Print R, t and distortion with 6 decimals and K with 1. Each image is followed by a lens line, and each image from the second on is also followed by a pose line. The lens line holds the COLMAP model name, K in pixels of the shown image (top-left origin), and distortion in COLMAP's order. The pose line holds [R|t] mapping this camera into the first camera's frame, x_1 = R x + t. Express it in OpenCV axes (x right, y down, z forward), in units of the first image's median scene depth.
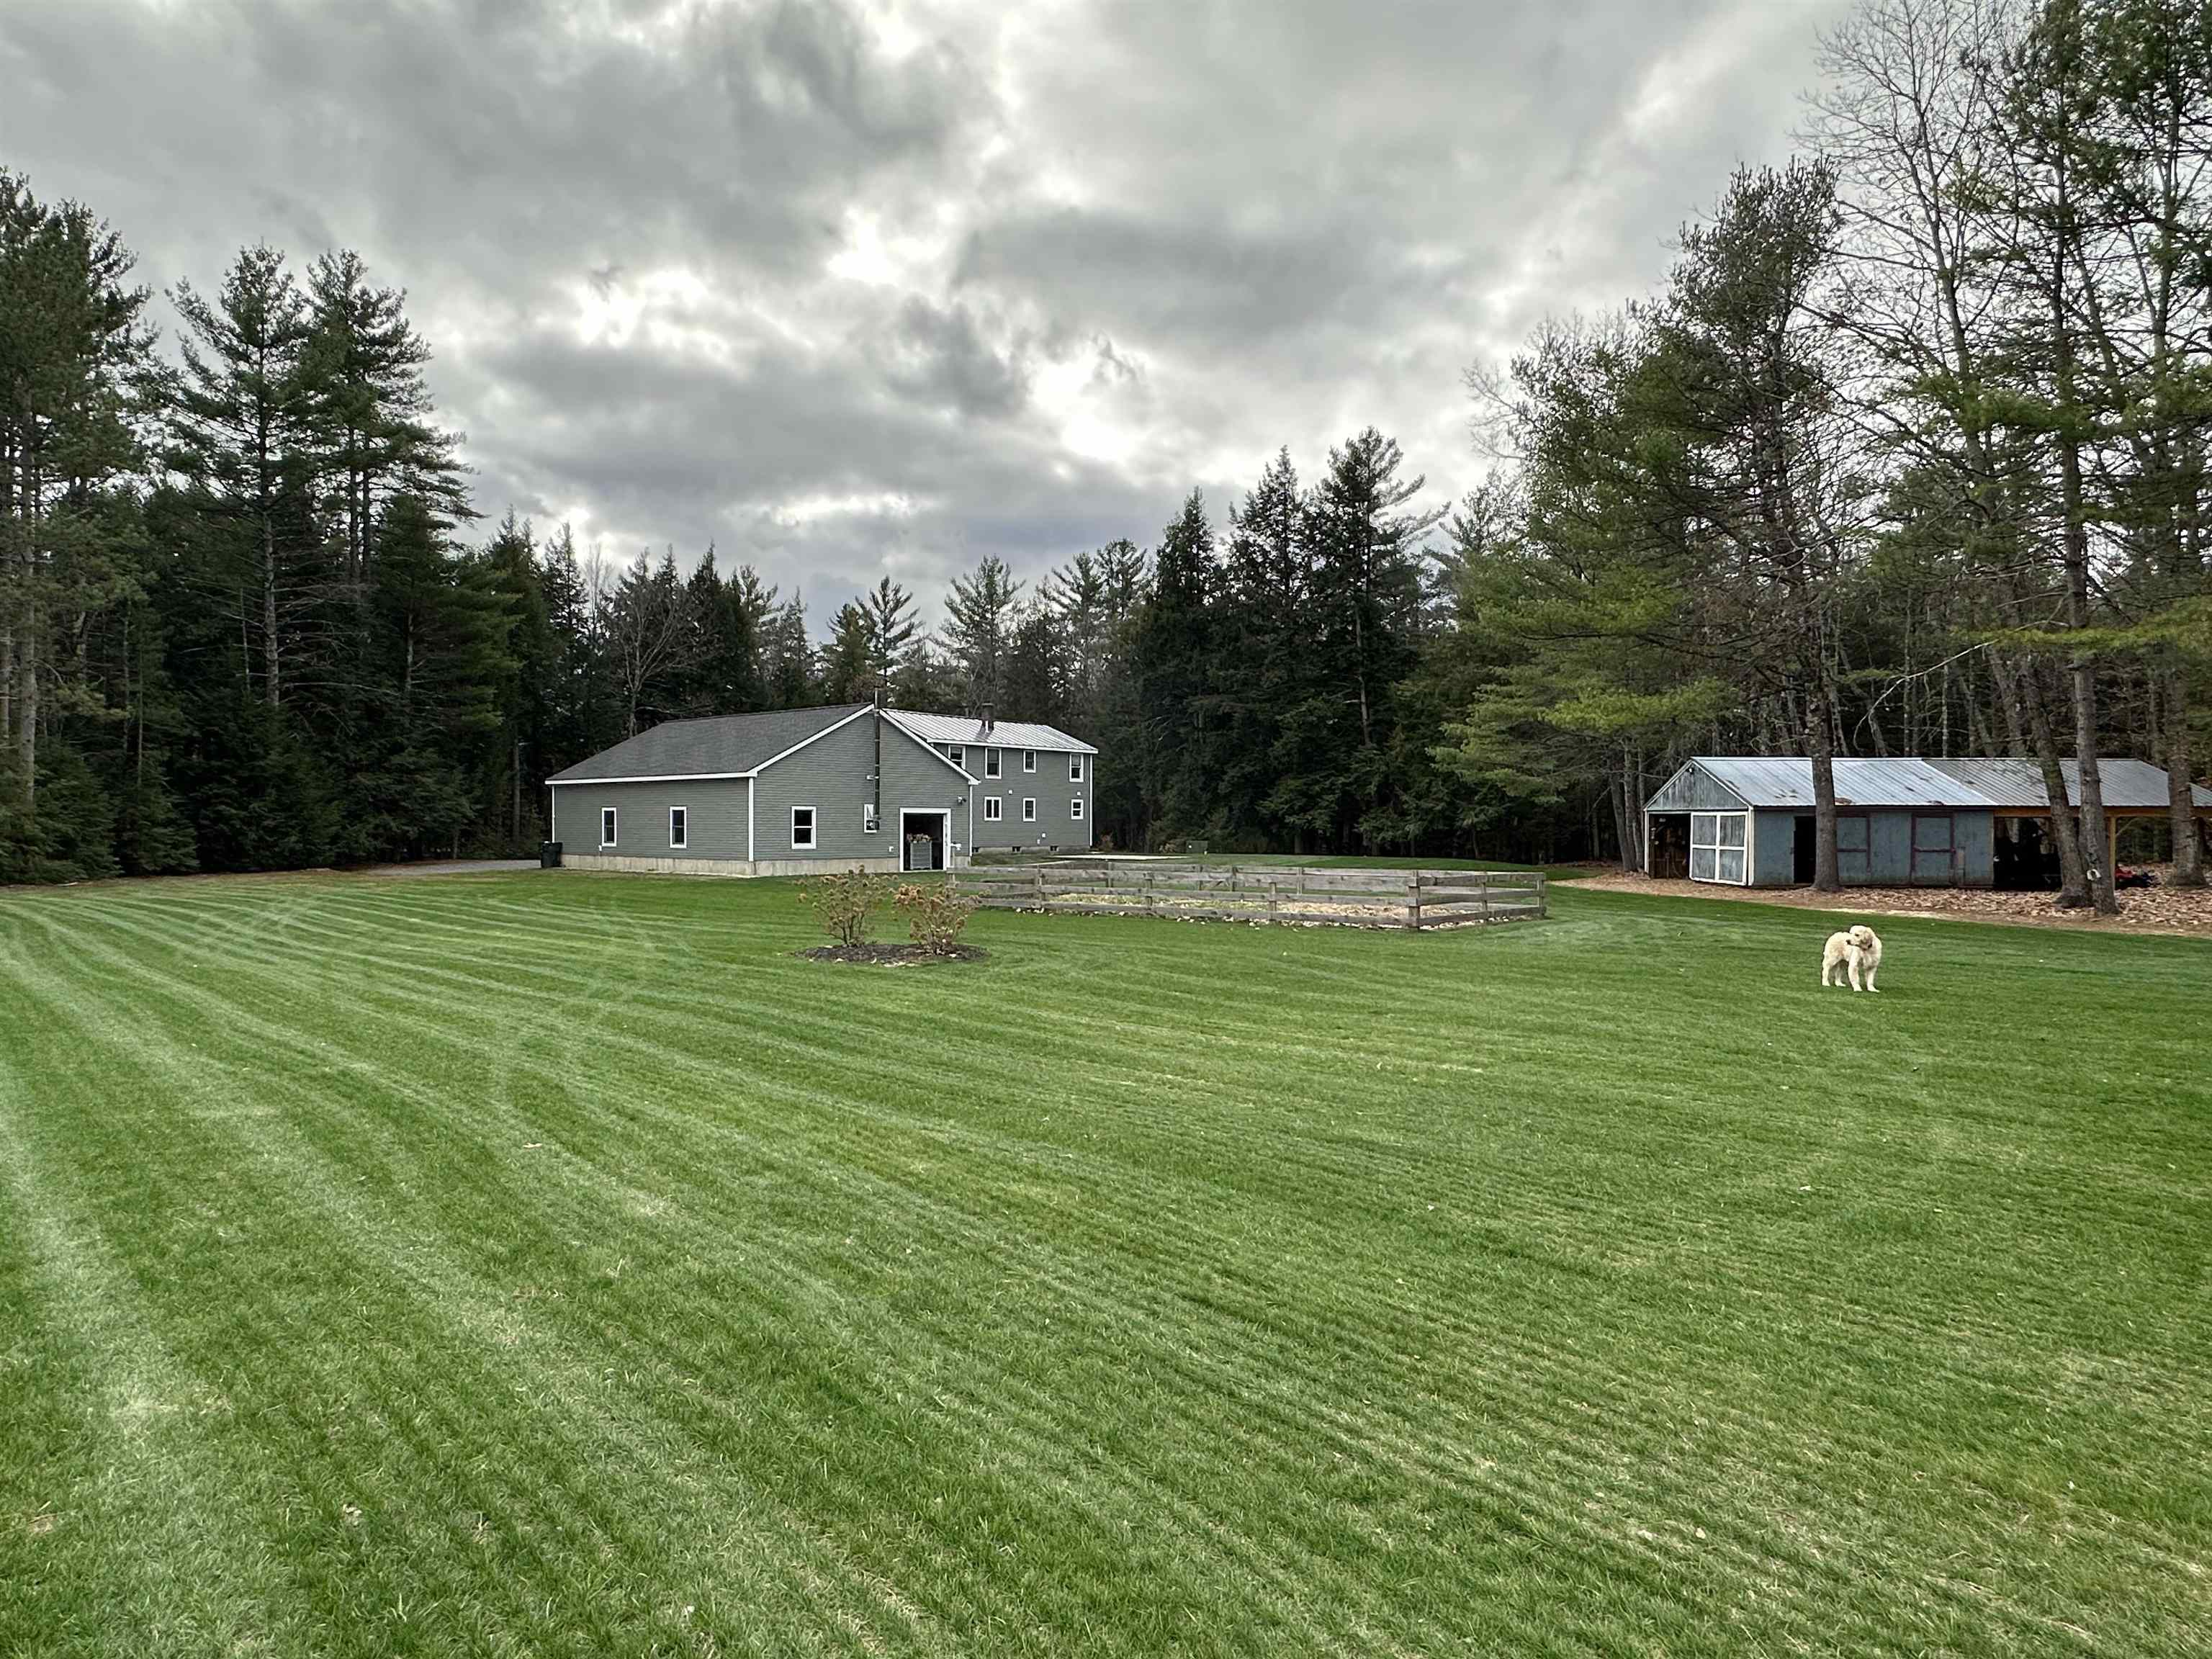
lens RADIAL K [[1328.4, 0, 1094.6], [0, 1328.4, 824.0], [0, 0, 1]] dist [0.019172, 0.002212]
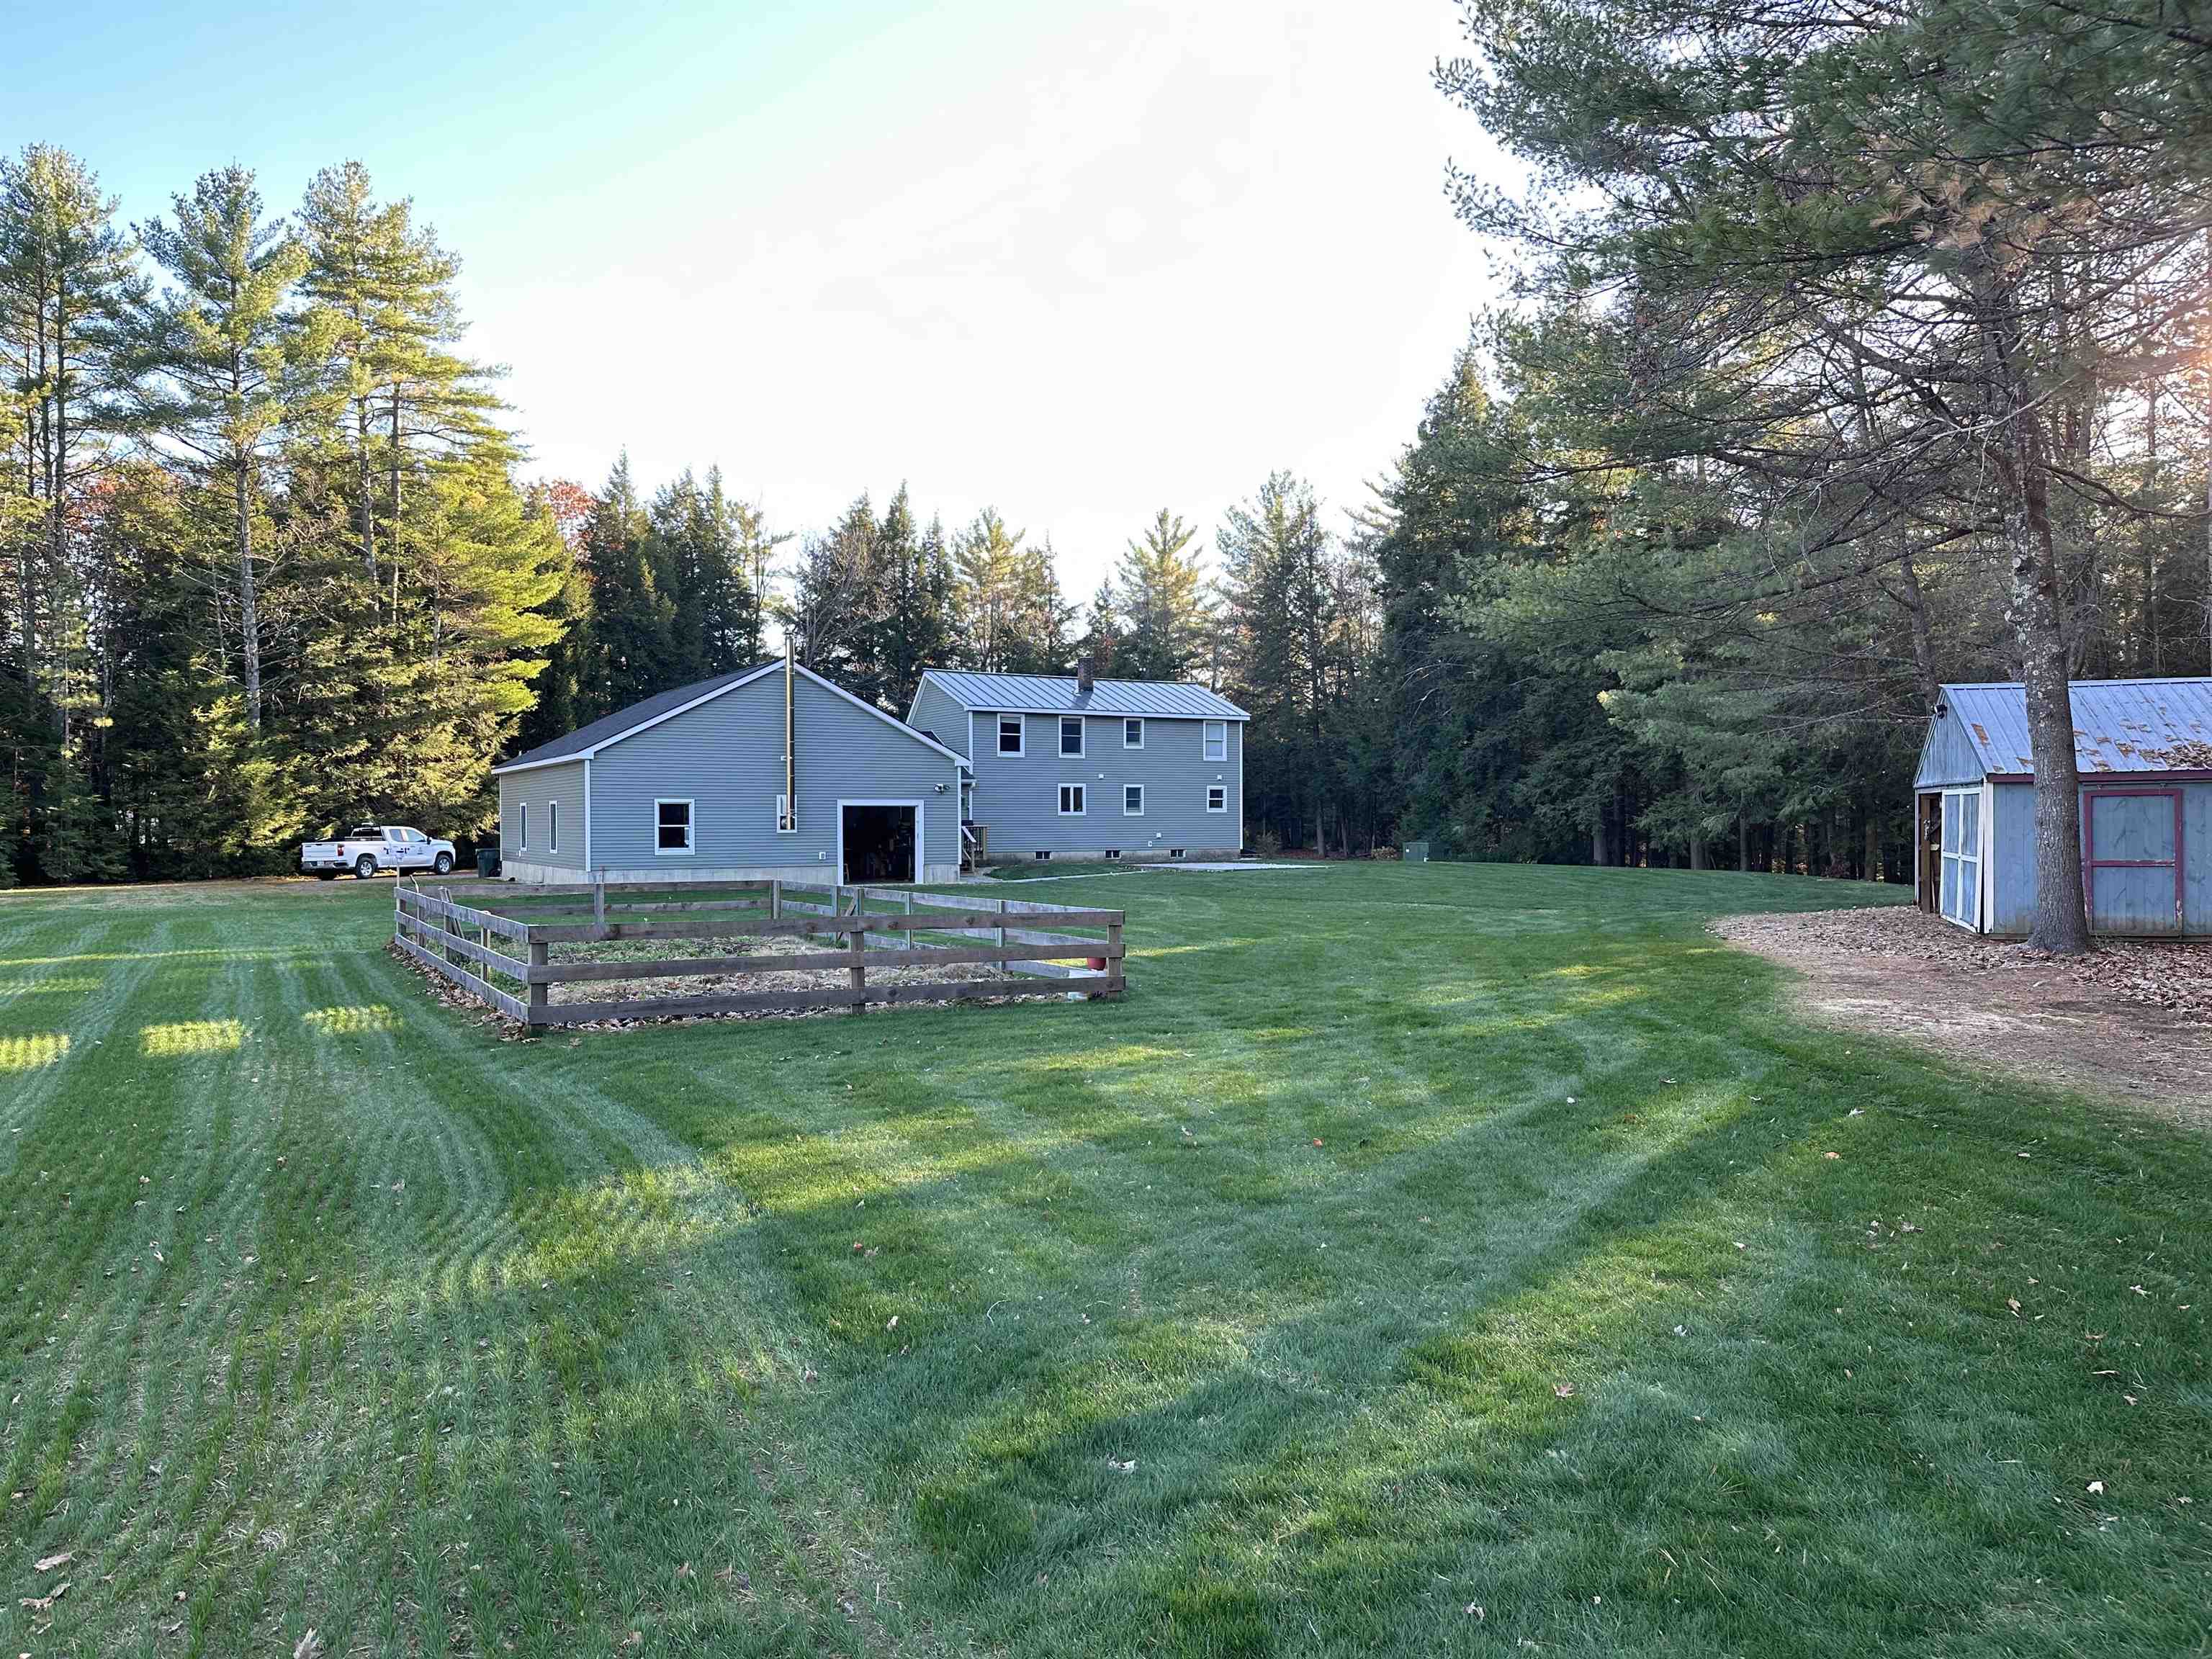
lens RADIAL K [[1577.2, 0, 1136.5], [0, 1577.2, 823.6], [0, 0, 1]] dist [0.061832, -0.003326]
pose [[0.946360, -0.005479, -0.323069, 0.266905], [0.006616, 0.999975, 0.002420, 0.000530], [0.323047, -0.004428, 0.946372, 0.200707]]
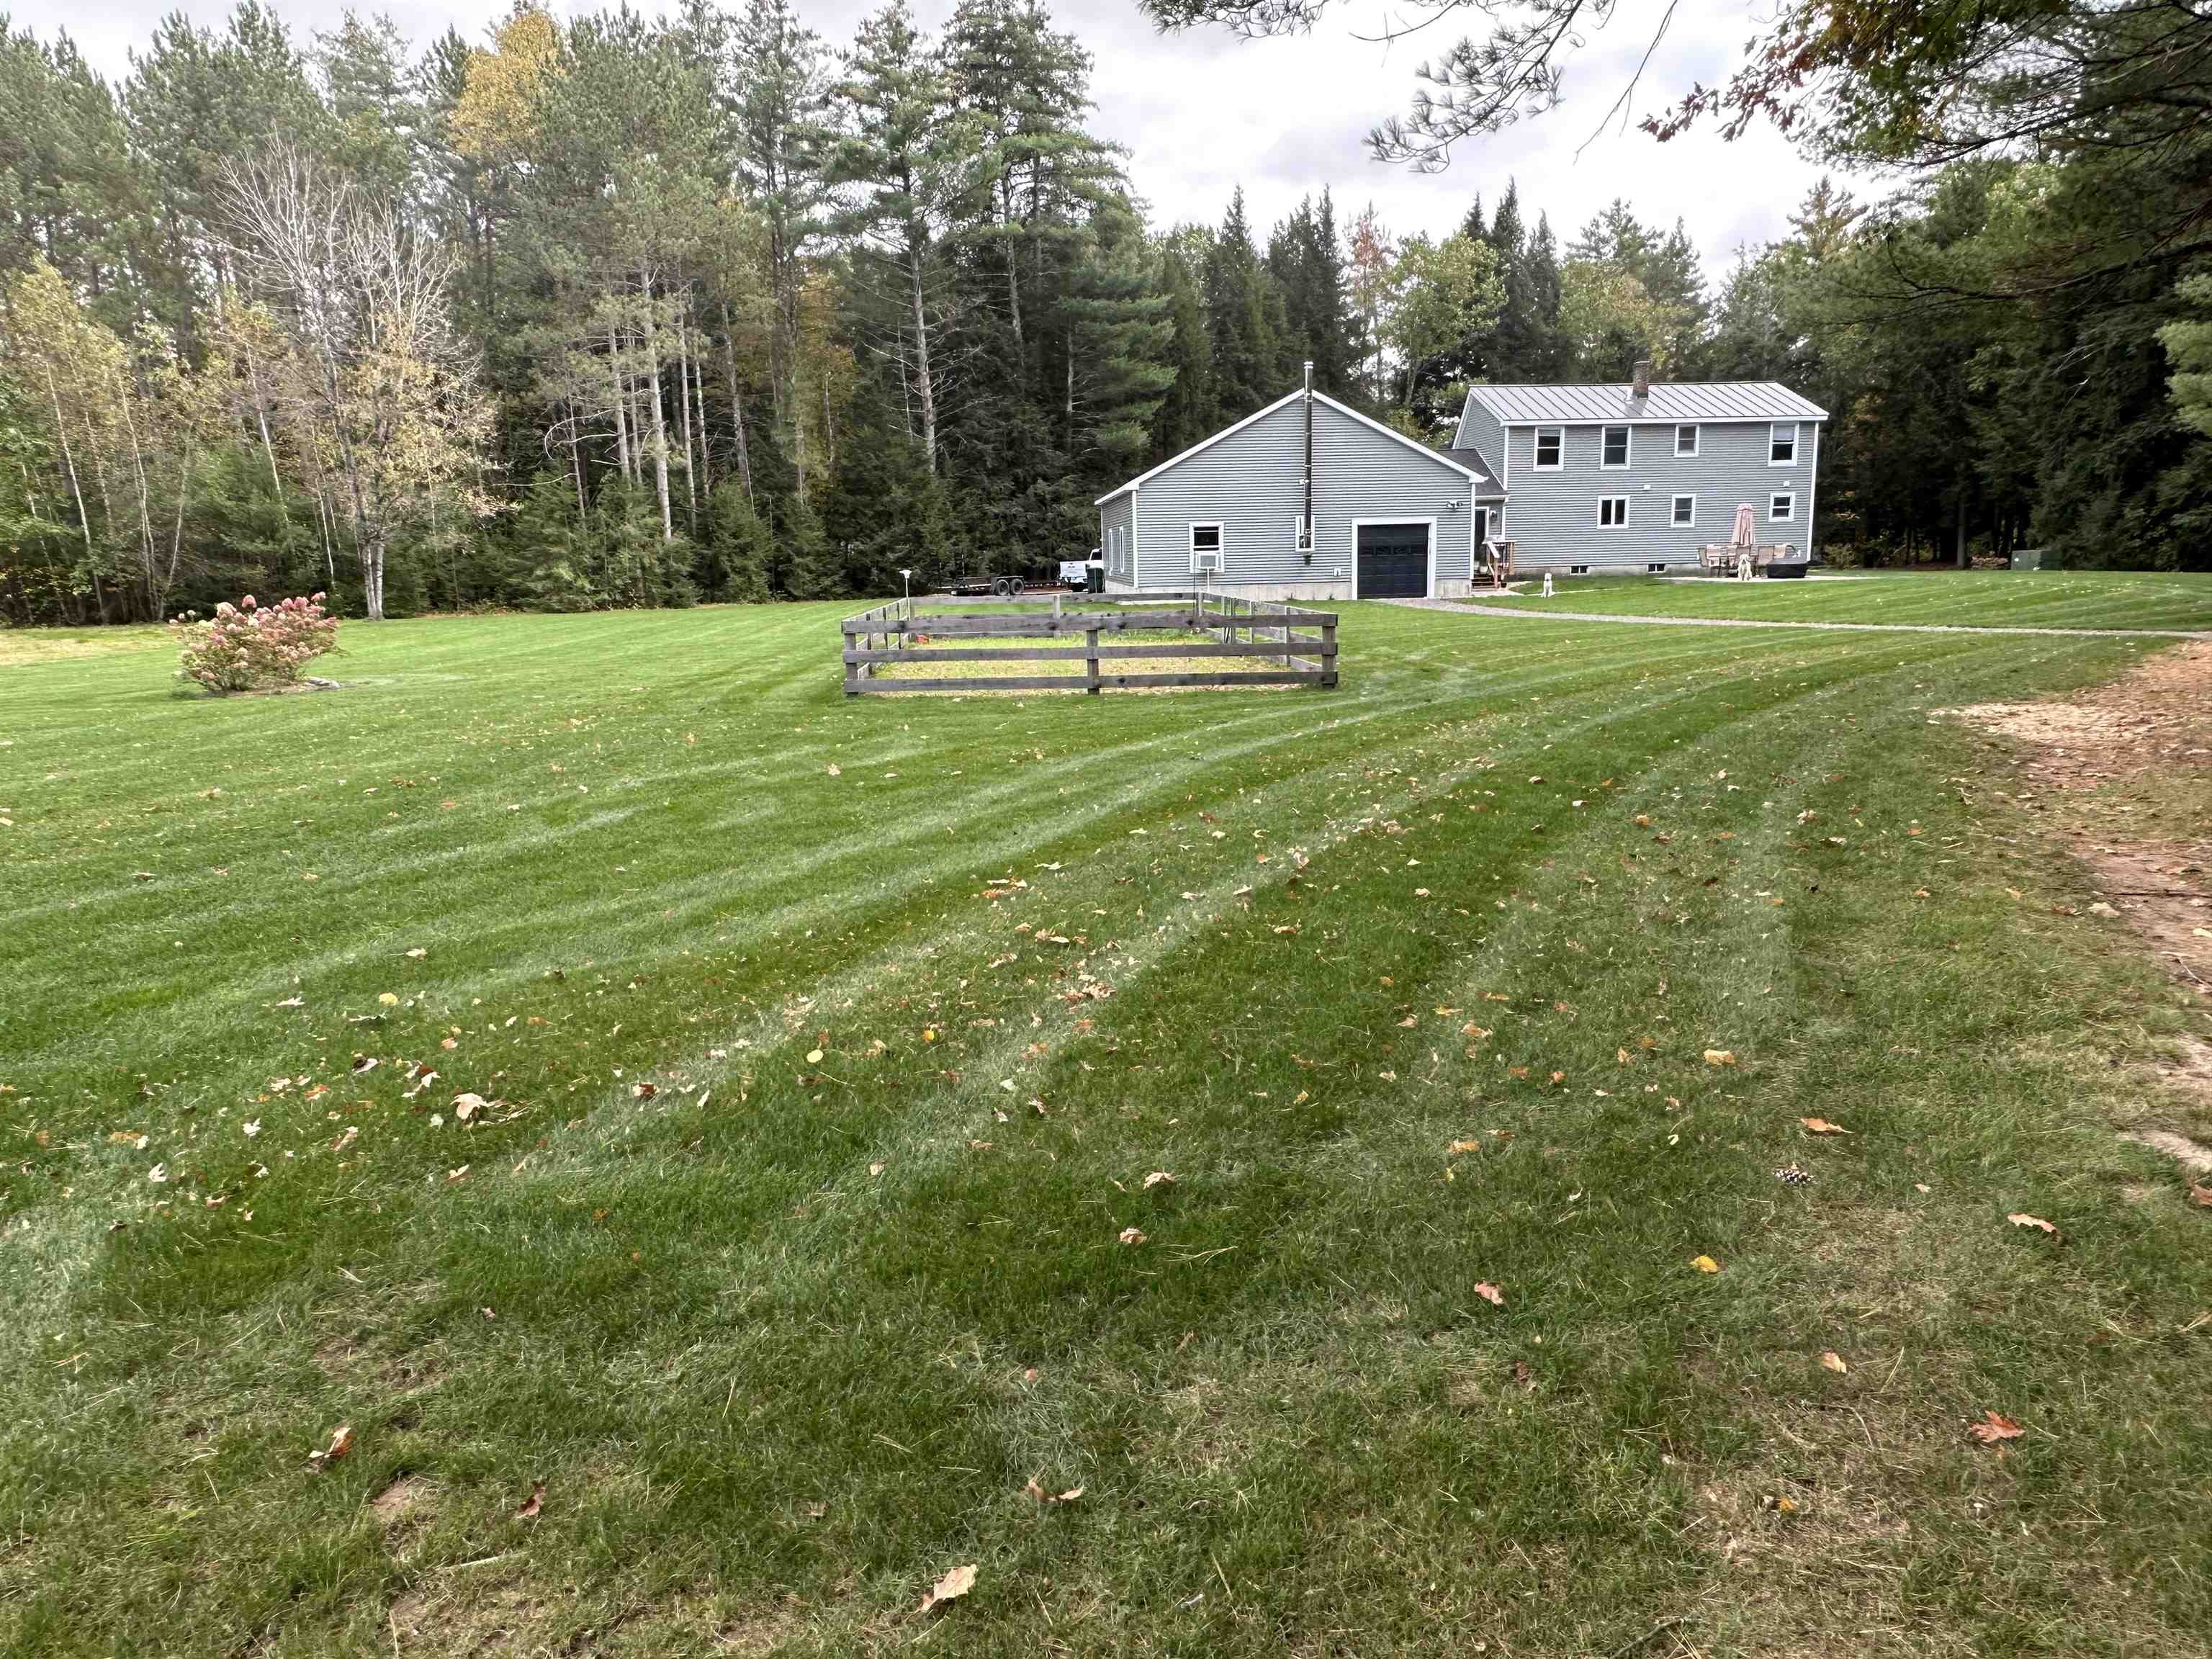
lens RADIAL K [[1492.8, 0, 1081.7], [0, 1492.8, 846.5], [0, 0, 1]] dist [-0.008049, -0.004575]
pose [[0.695782, 0.120226, -0.708120, 0.359526], [0.026815, 0.980856, 0.192880, 0.003813], [0.717753, -0.153190, 0.679238, 0.223013]]
